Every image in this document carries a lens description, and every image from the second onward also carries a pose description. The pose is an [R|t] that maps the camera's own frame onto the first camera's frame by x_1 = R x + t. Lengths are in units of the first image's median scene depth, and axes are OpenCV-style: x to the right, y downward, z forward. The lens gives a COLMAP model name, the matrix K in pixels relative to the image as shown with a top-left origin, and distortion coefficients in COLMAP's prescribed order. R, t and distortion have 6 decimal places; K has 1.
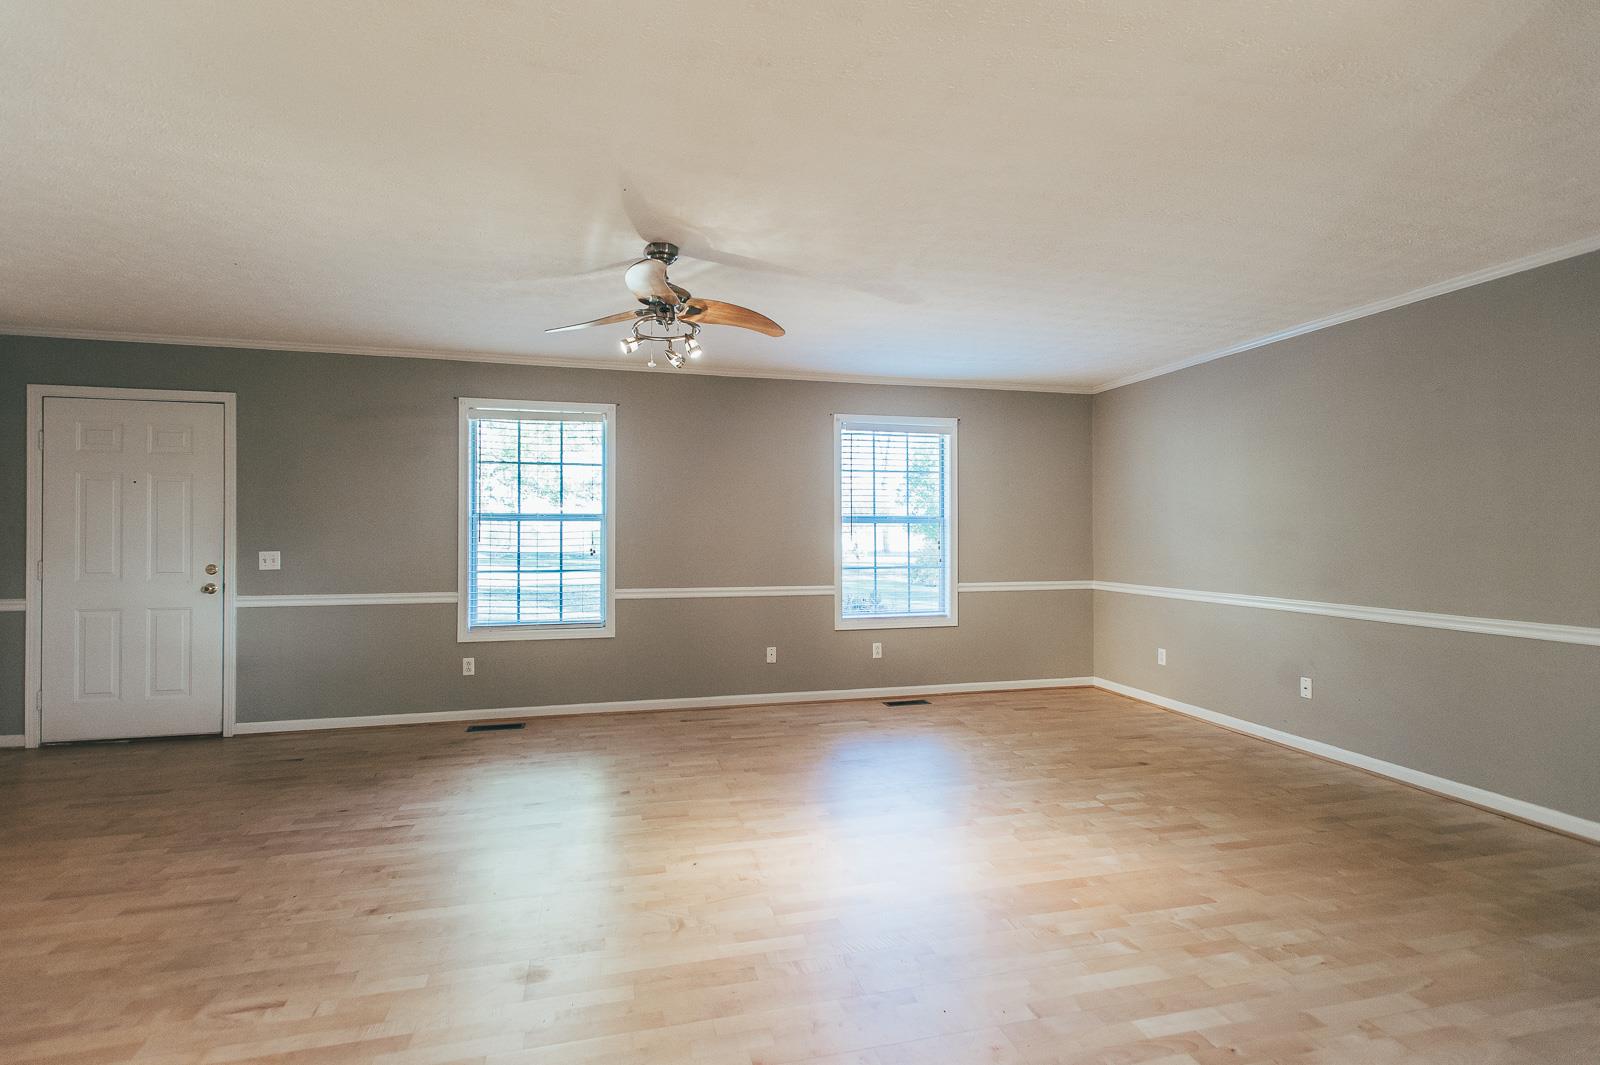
lens RADIAL K [[748.4, 0, 788.2], [0, 748.4, 533.9], [0, 0, 1]] dist [0.021331, -0.004222]
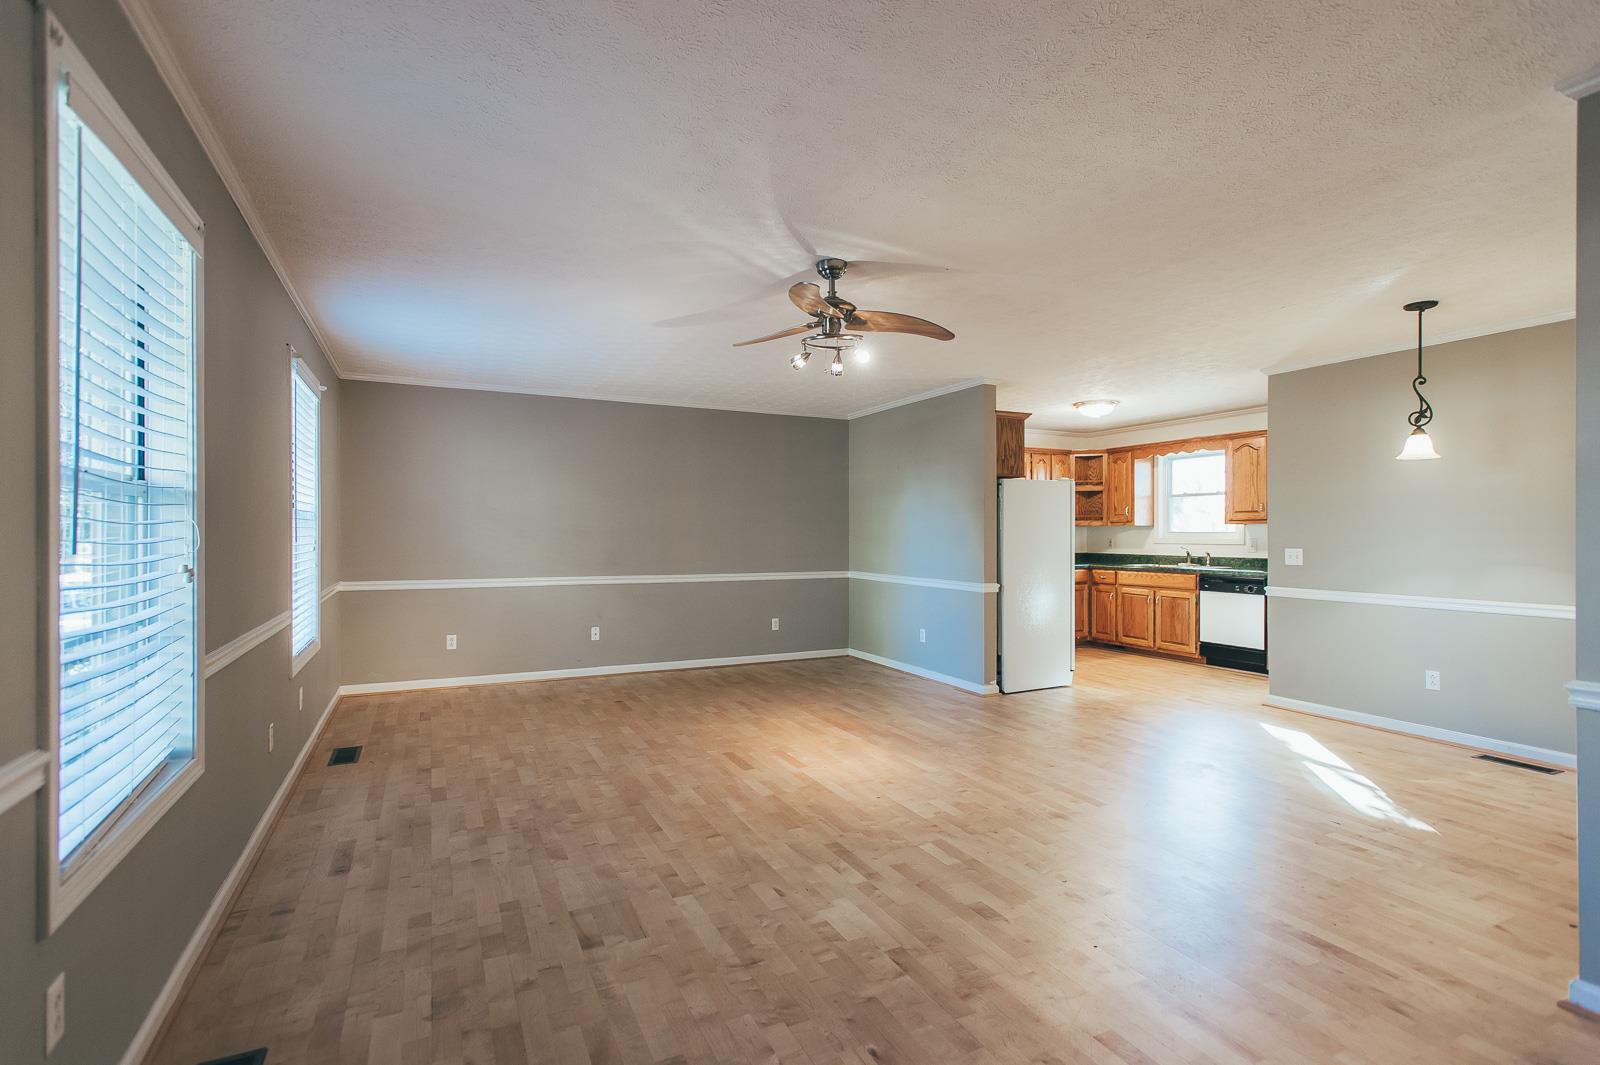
lens RADIAL K [[748.4, 0, 789.9], [0, 748.4, 530.1], [0, 0, 1]] dist [0.021331, -0.004222]
pose [[-0.199951, 0.004927, 0.979793, -0.784100], [-0.006147, 0.999961, -0.006283, 0.002427], [-0.979787, -0.007279, -0.199913, 0.832857]]
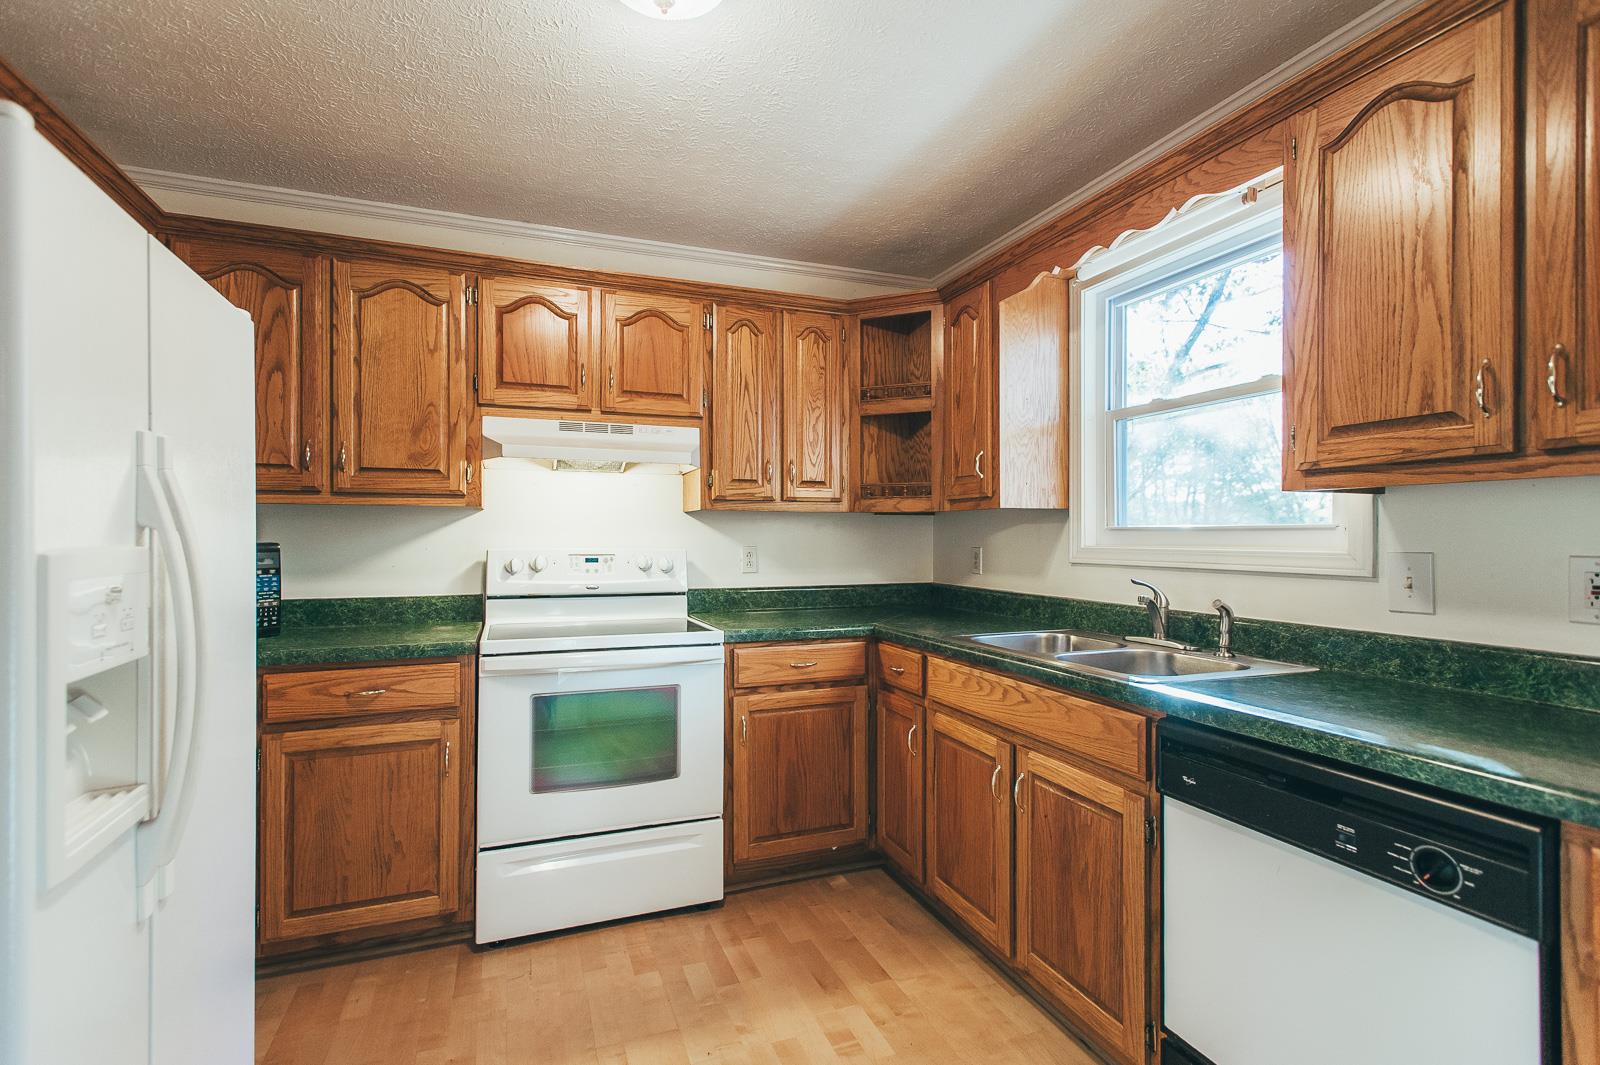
lens RADIAL K [[748.4, 0, 795.3], [0, 748.4, 534.0], [0, 0, 1]] dist [0.021331, -0.004222]
pose [[-0.120635, 0.005584, 0.992681, 0.197723], [-0.005473, 0.999965, -0.006290, -0.000815], [-0.992682, -0.006191, -0.120600, -0.053153]]
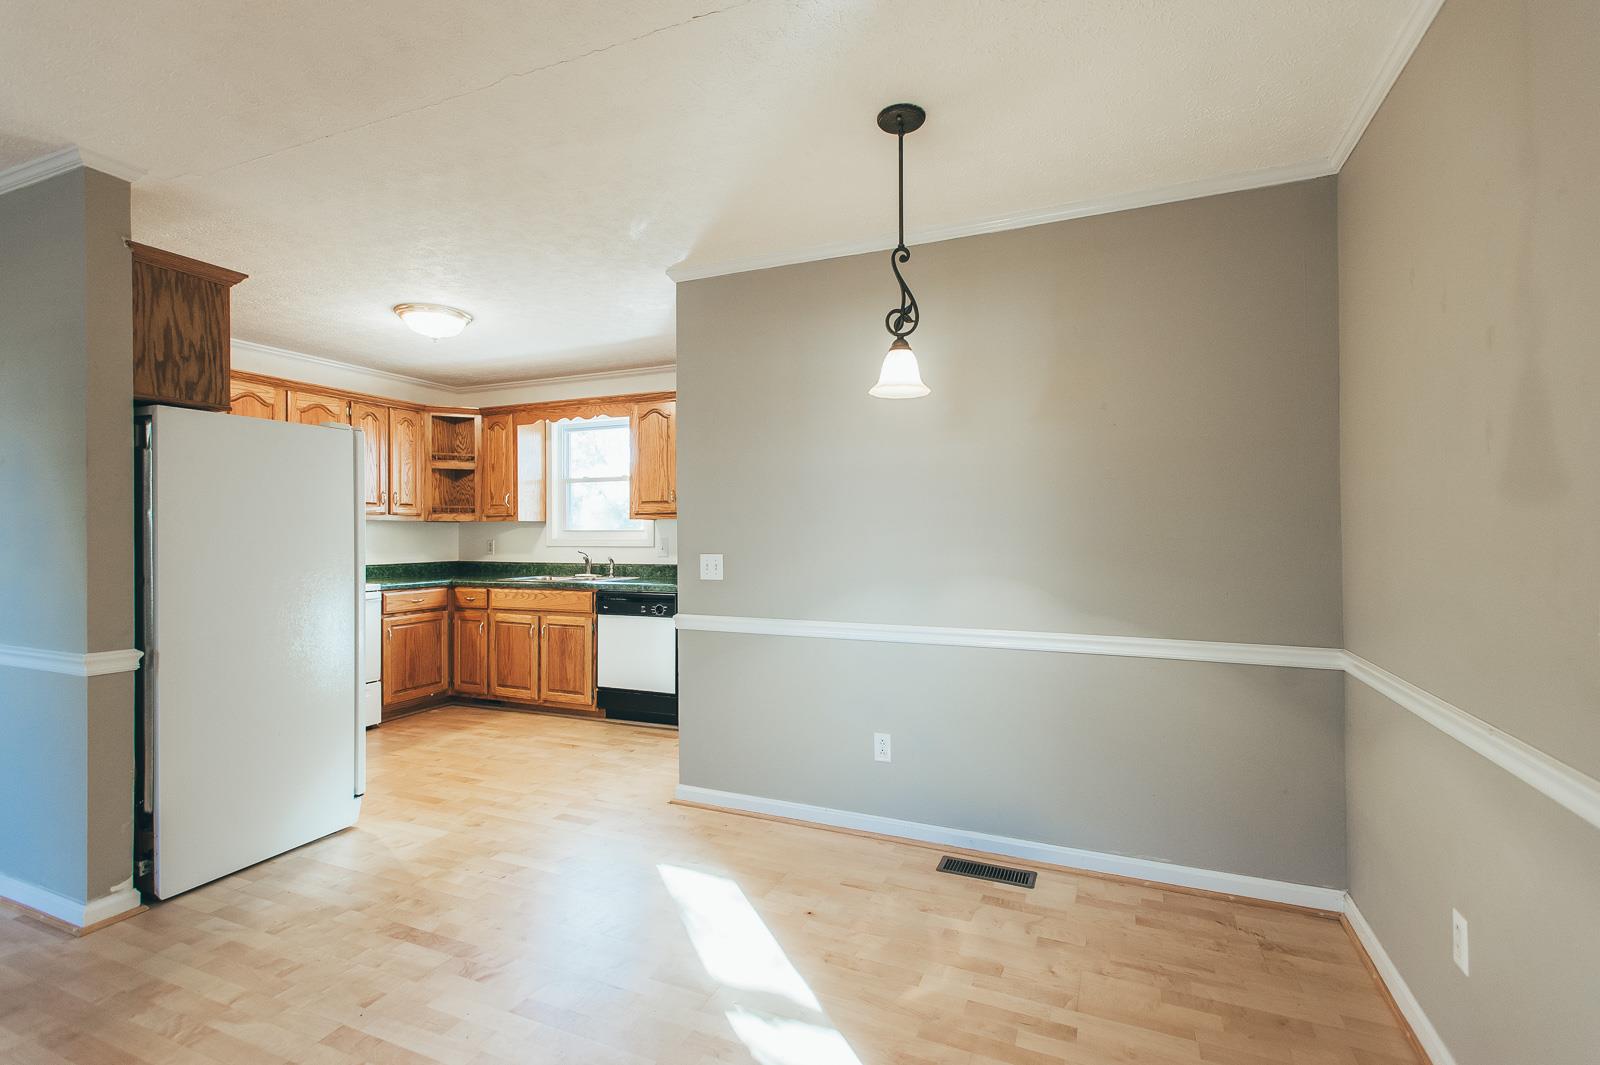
lens RADIAL K [[748.4, 0, 791.4], [0, 748.4, 532.8], [0, 0, 1]] dist [0.021331, -0.004222]
pose [[-0.788246, 0.004317, 0.615345, -0.337955], [0.000891, 0.999982, -0.005873, 0.002201], [-0.615359, -0.004081, -0.788236, 0.394491]]
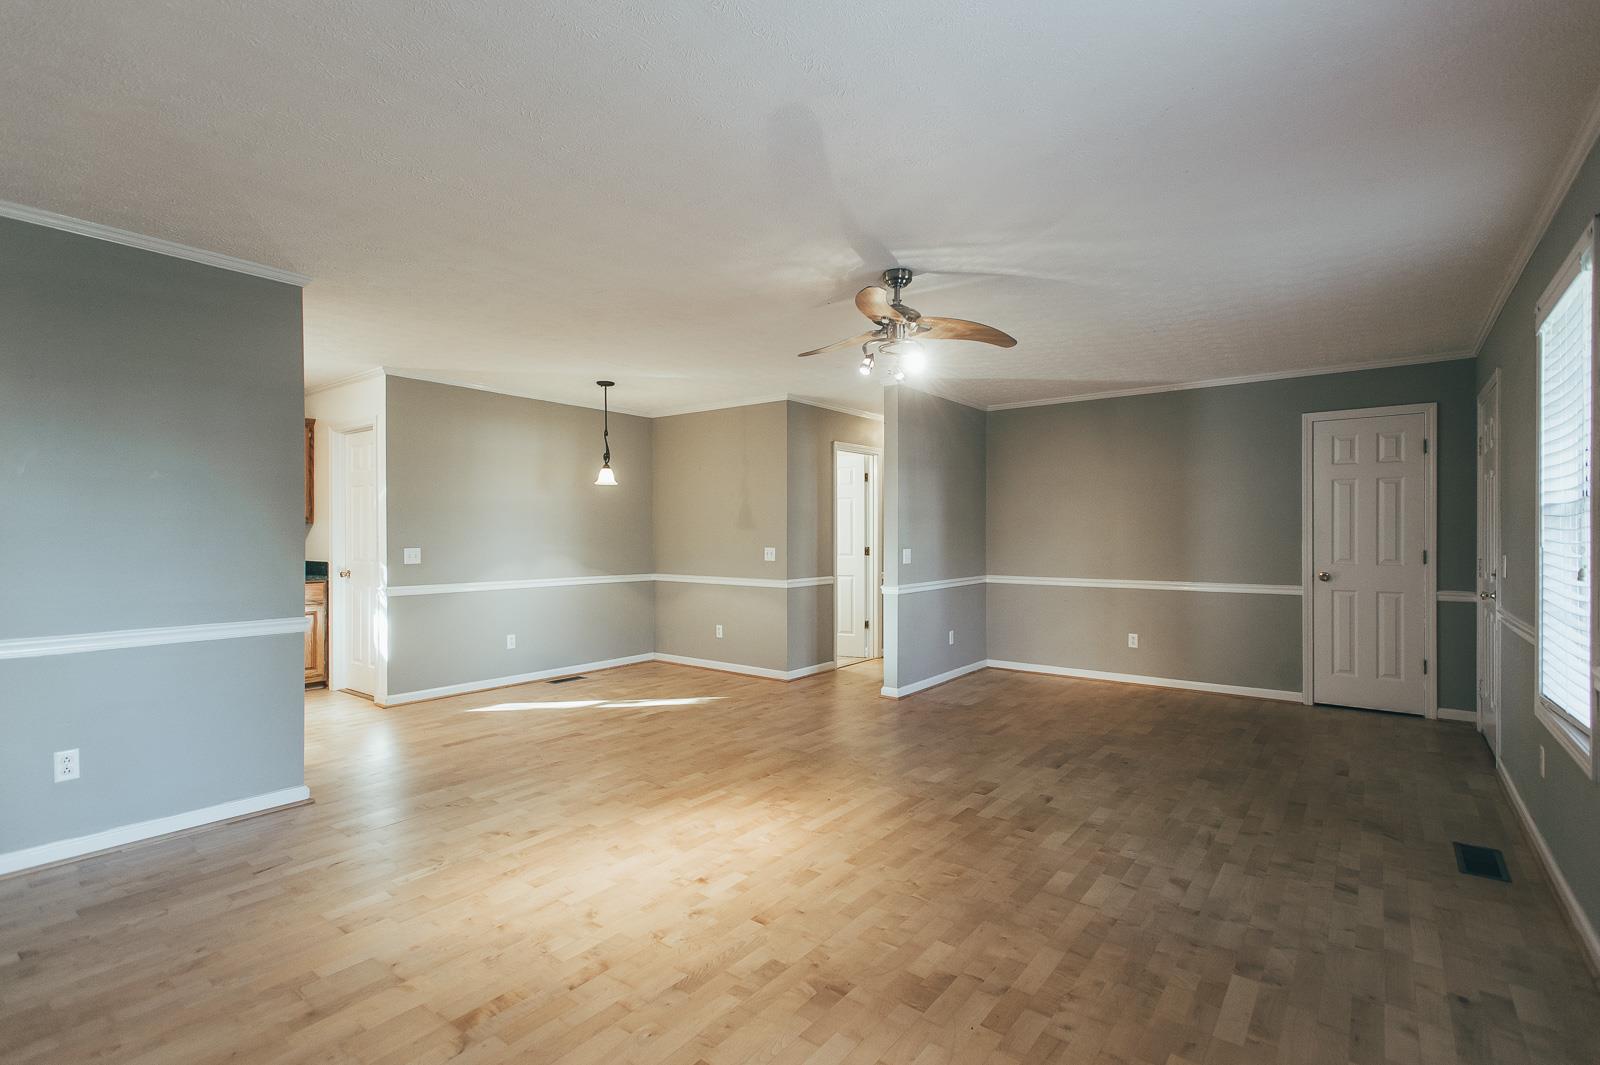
lens RADIAL K [[748.4, 0, 792.3], [0, 748.4, 531.0], [0, 0, 1]] dist [0.021331, -0.004222]
pose [[-0.787058, -0.002842, -0.616872, 0.412564], [0.002380, 0.999968, -0.007643, 0.002116], [0.616874, -0.007484, -0.787026, 1.158559]]
